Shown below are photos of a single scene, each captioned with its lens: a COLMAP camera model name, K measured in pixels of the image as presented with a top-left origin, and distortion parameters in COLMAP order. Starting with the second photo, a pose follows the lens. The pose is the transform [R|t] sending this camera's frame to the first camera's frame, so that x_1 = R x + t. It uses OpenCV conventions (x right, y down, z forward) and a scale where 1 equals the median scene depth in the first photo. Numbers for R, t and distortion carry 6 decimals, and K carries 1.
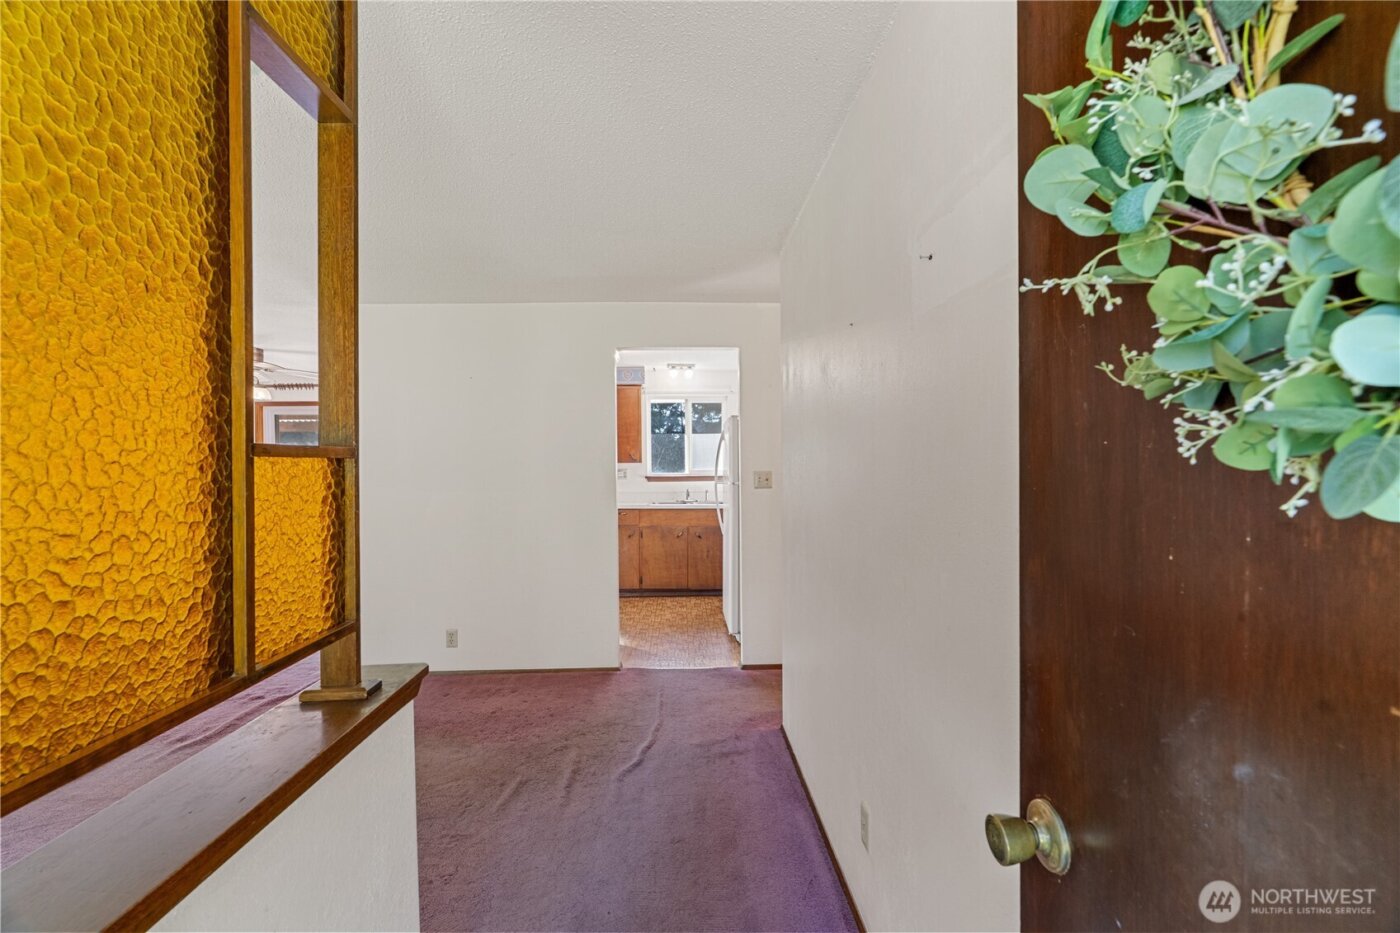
lens RADIAL K [[634.0, 0, 700.7], [0, 634.0, 468.7], [0, 0, 1]] dist [-0.007185, 0.001536]
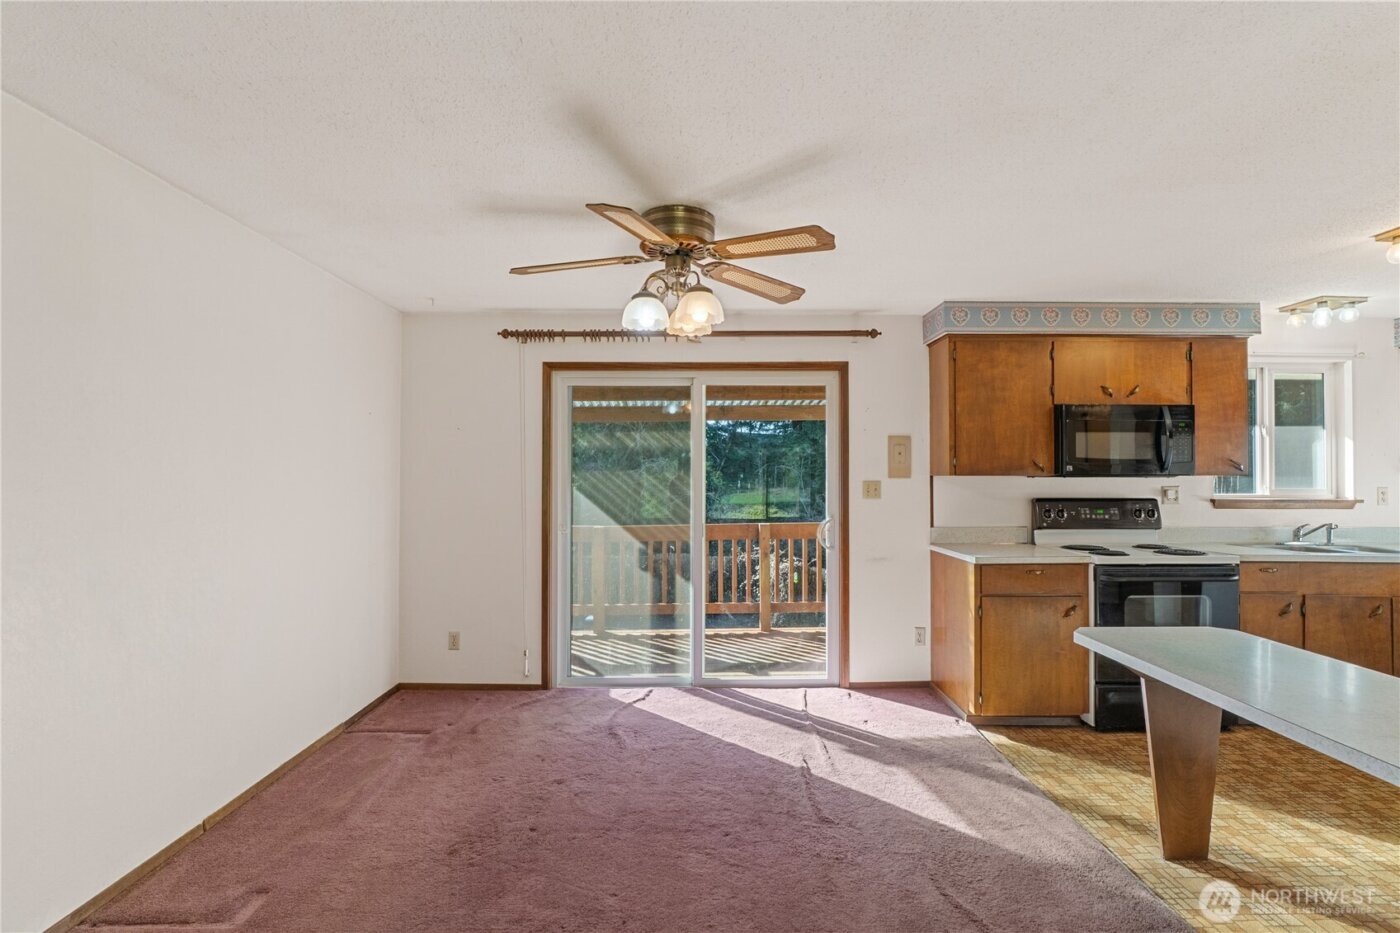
lens RADIAL K [[634.0, 0, 702.0], [0, 634.0, 470.7], [0, 0, 1]] dist [-0.007185, 0.001536]
pose [[0.999904, 0.011414, -0.007901, -0.595542], [-0.011568, 0.999740, -0.019667, 0.002811], [0.007674, 0.019757, 0.999775, 0.462238]]
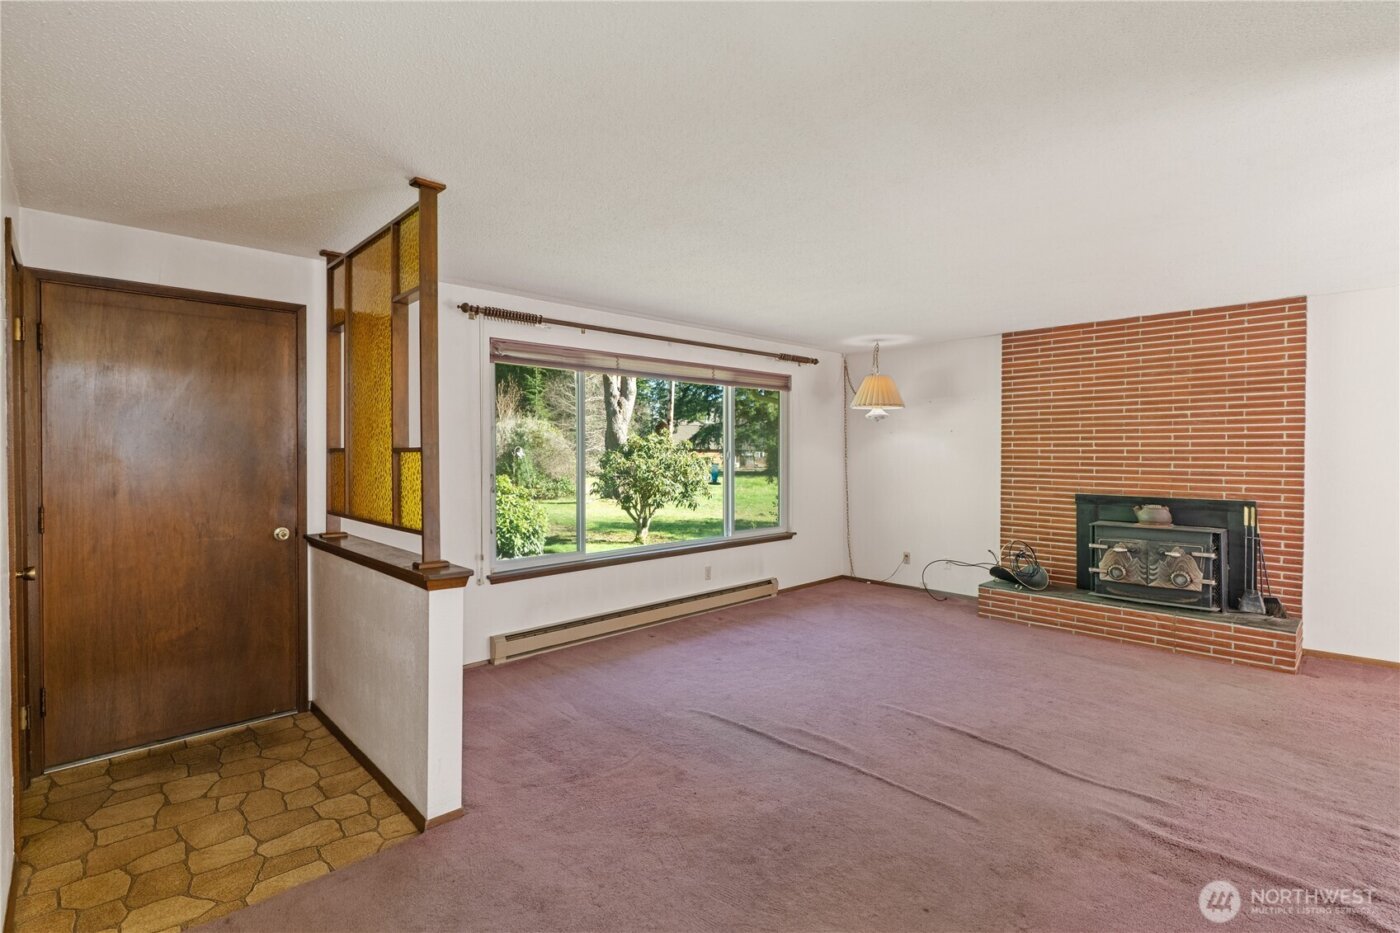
lens RADIAL K [[662.9, 0, 694.9], [0, 662.9, 458.8], [0, 0, 1]] dist [-0.004165, 0.003000]
pose [[-0.741616, 0.021445, -0.670482, 0.044498], [0.003774, 0.999606, 0.027798, -0.009916], [0.670814, 0.018085, -0.741405, 0.589871]]
